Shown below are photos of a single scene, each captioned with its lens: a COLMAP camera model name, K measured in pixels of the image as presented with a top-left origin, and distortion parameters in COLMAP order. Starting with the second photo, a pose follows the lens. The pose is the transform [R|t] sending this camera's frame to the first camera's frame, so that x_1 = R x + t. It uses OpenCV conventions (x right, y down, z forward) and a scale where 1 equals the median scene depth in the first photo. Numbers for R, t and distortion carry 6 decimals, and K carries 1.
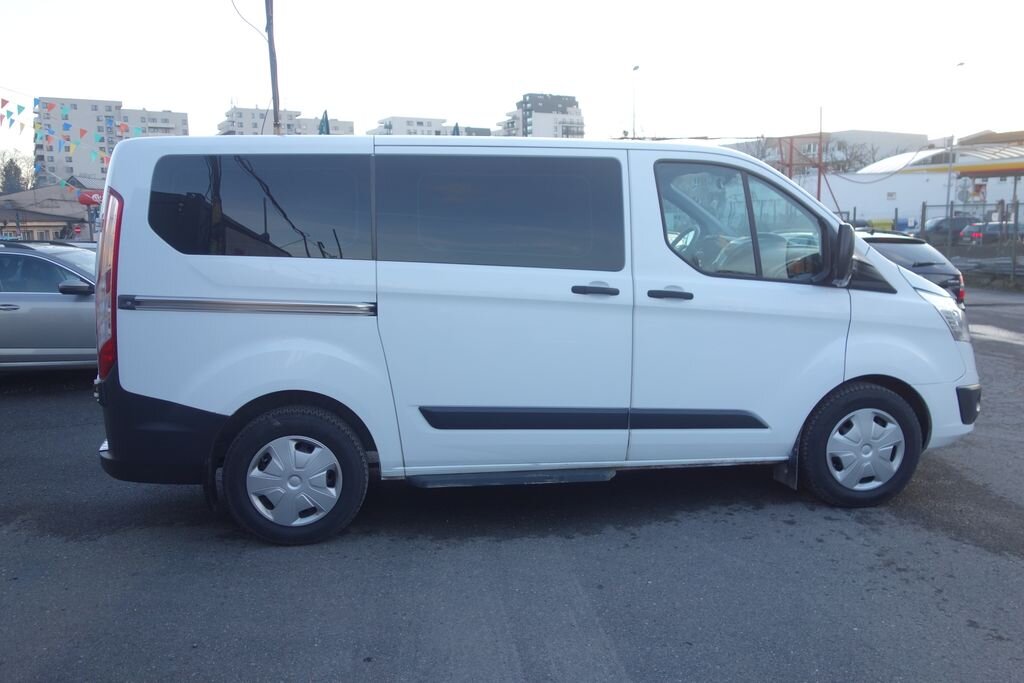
lens RADIAL K [[815.3, 0, 511.9], [0, 815.3, 340.4], [0, 0, 1]] dist [0.007076, 0.000285]
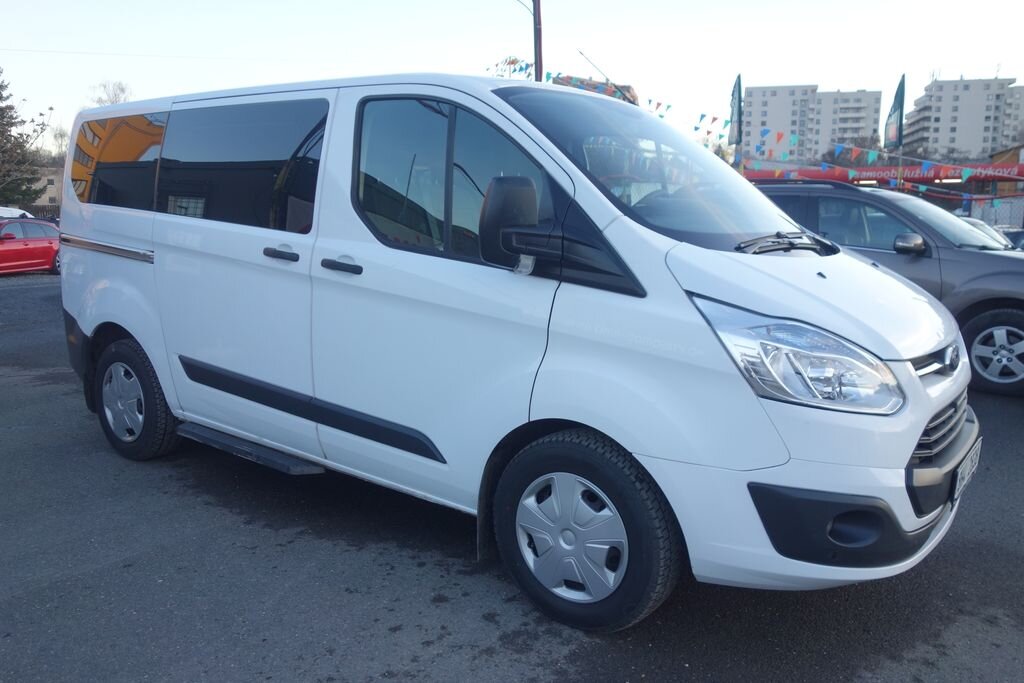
lens RADIAL K [[815.3, 0, 512.3], [0, 815.3, 340.7], [0, 0, 1]] dist [0.007076, 0.000285]
pose [[0.697123, 0.137285, -0.703684, 0.703956], [-0.121521, 0.989920, 0.072741, -0.049514], [0.706577, 0.034803, 0.706779, 0.439247]]
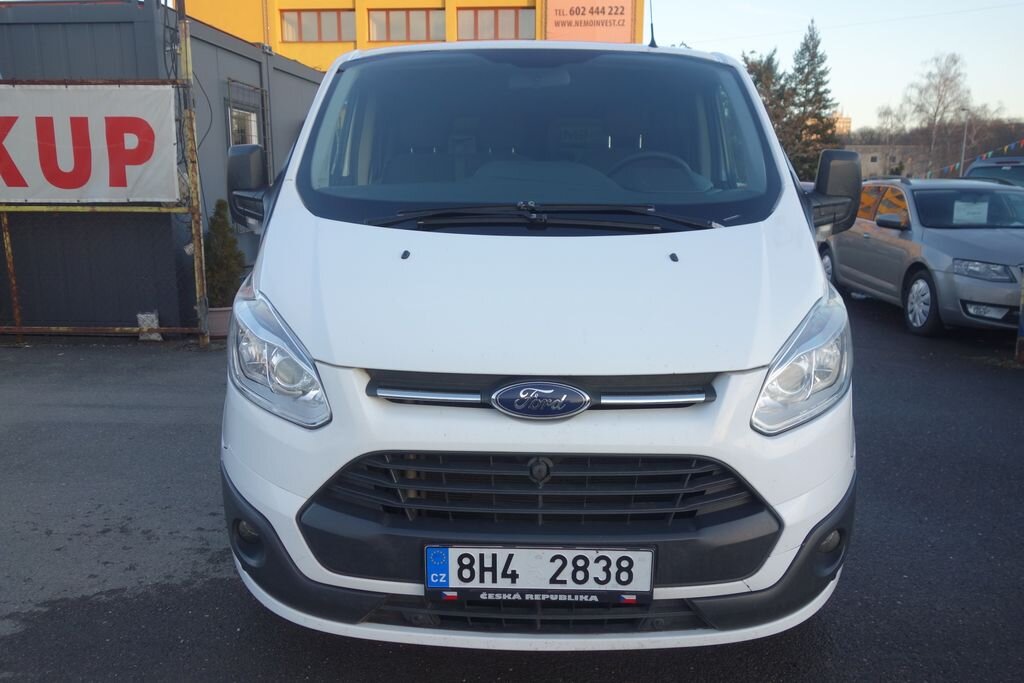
lens RADIAL K [[815.3, 0, 514.3], [0, 815.3, 343.7], [0, 0, 1]] dist [0.007076, 0.000285]
pose [[-0.170212, 0.211017, -0.962549, 0.874840], [-0.143716, 0.961042, 0.236101, -0.143161], [0.974871, 0.178521, -0.133255, 1.086372]]
